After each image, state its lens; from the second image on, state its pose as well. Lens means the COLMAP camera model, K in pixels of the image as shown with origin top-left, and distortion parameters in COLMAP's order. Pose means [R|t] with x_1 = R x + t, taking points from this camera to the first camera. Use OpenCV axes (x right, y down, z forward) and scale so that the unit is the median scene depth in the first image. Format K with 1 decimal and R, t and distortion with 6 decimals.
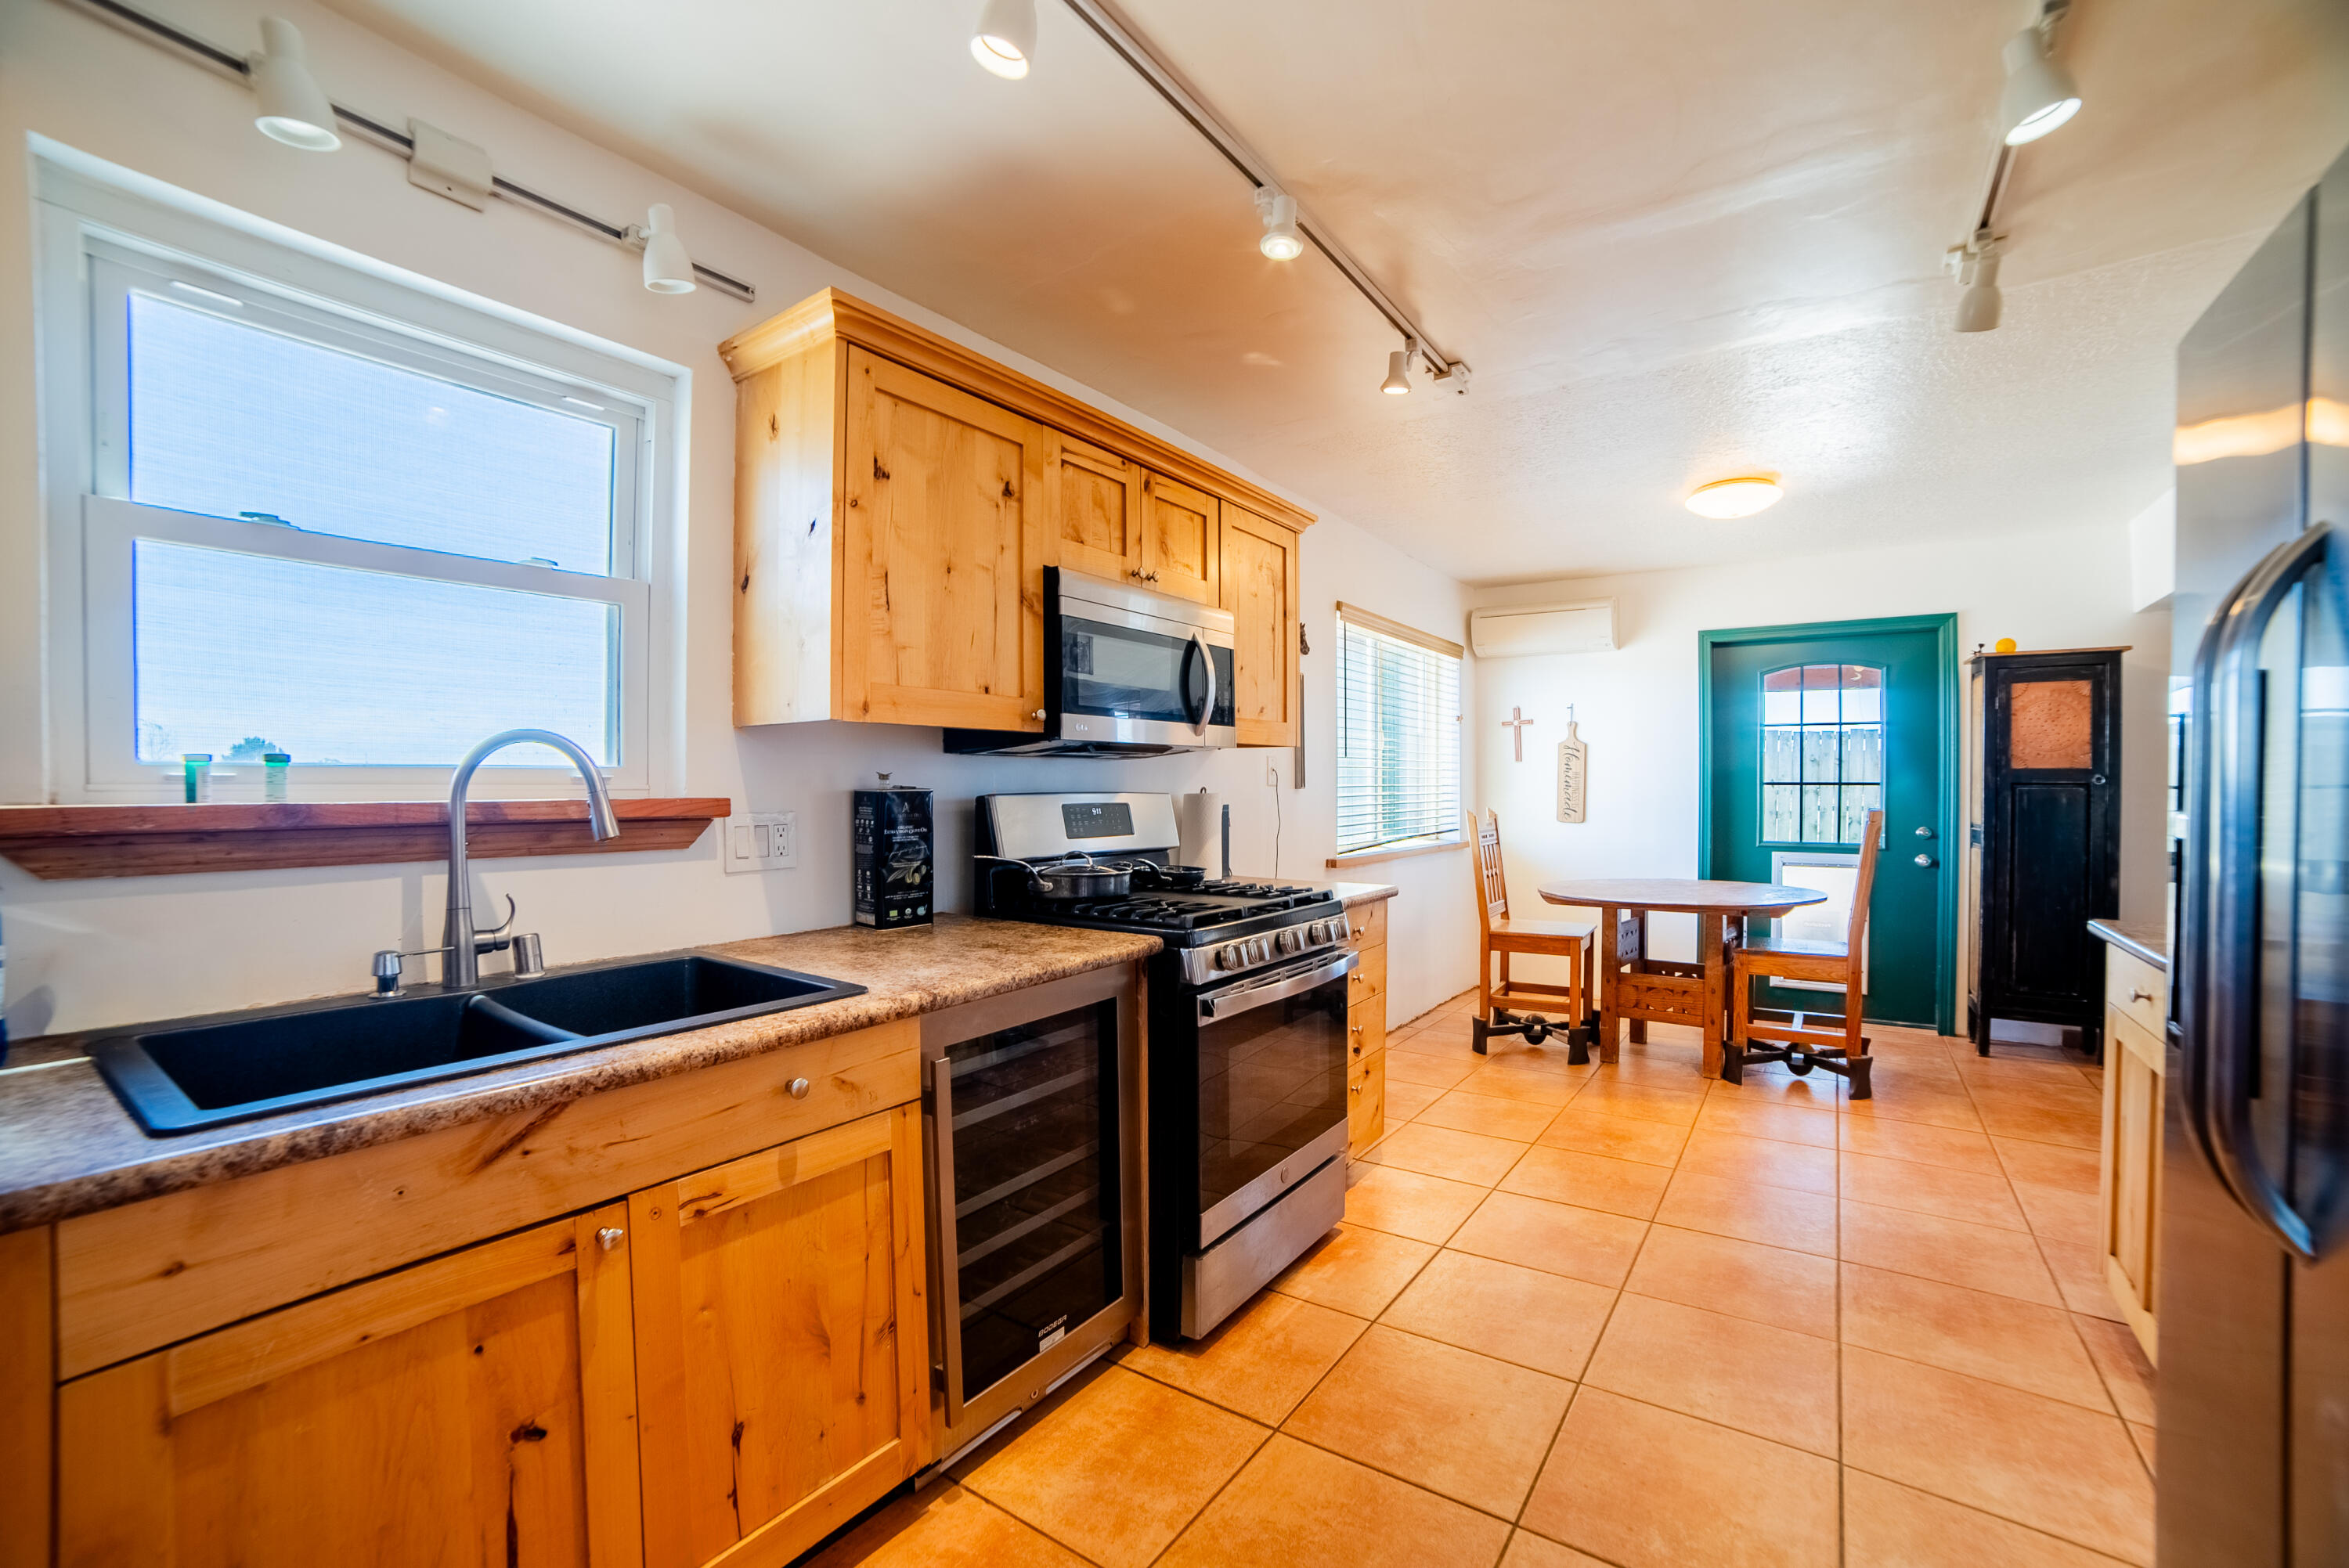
lens RADIAL K [[968.4, 0, 1186.0], [0, 968.4, 786.6], [0, 0, 1]] dist [-0.045207, 0.000263]
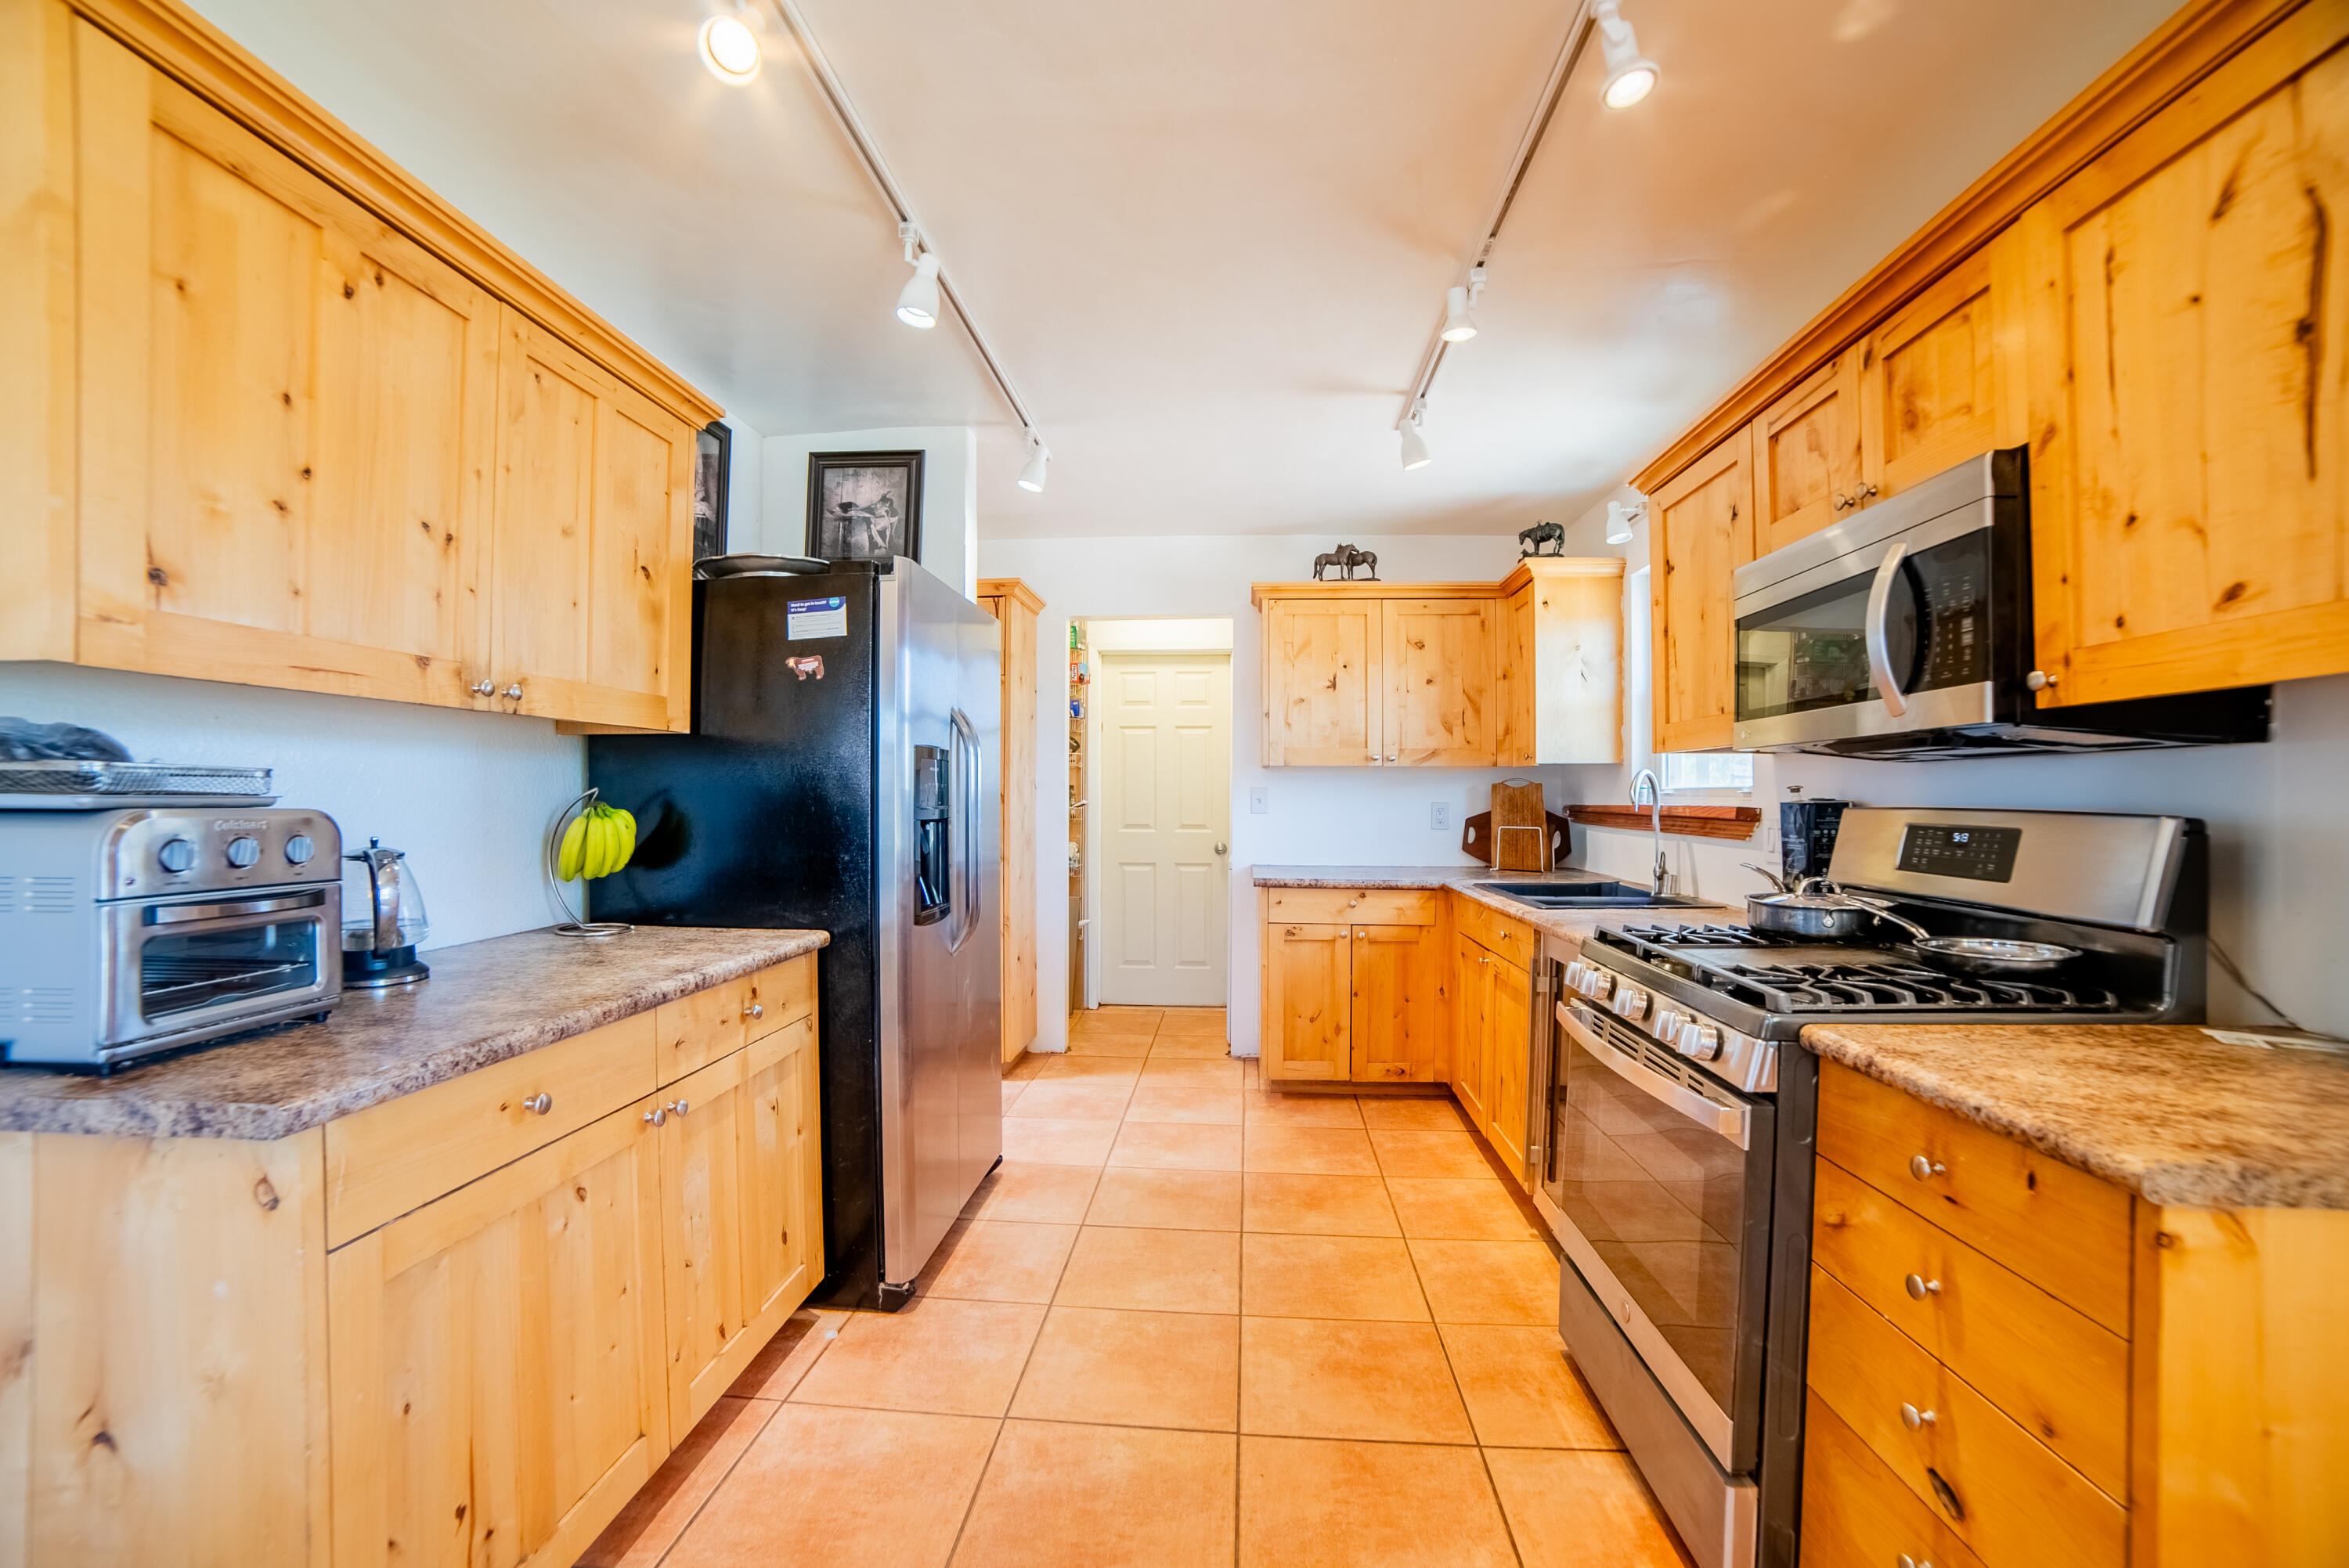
lens RADIAL K [[968.4, 0, 1174.4], [0, 968.4, 786.7], [0, 0, 1]] dist [-0.045207, 0.000263]
pose [[-0.857468, -0.015776, -0.514295, 0.418812], [-0.016762, 0.999856, -0.002723, 0.000685], [0.514263, 0.006285, -0.857609, 0.769157]]
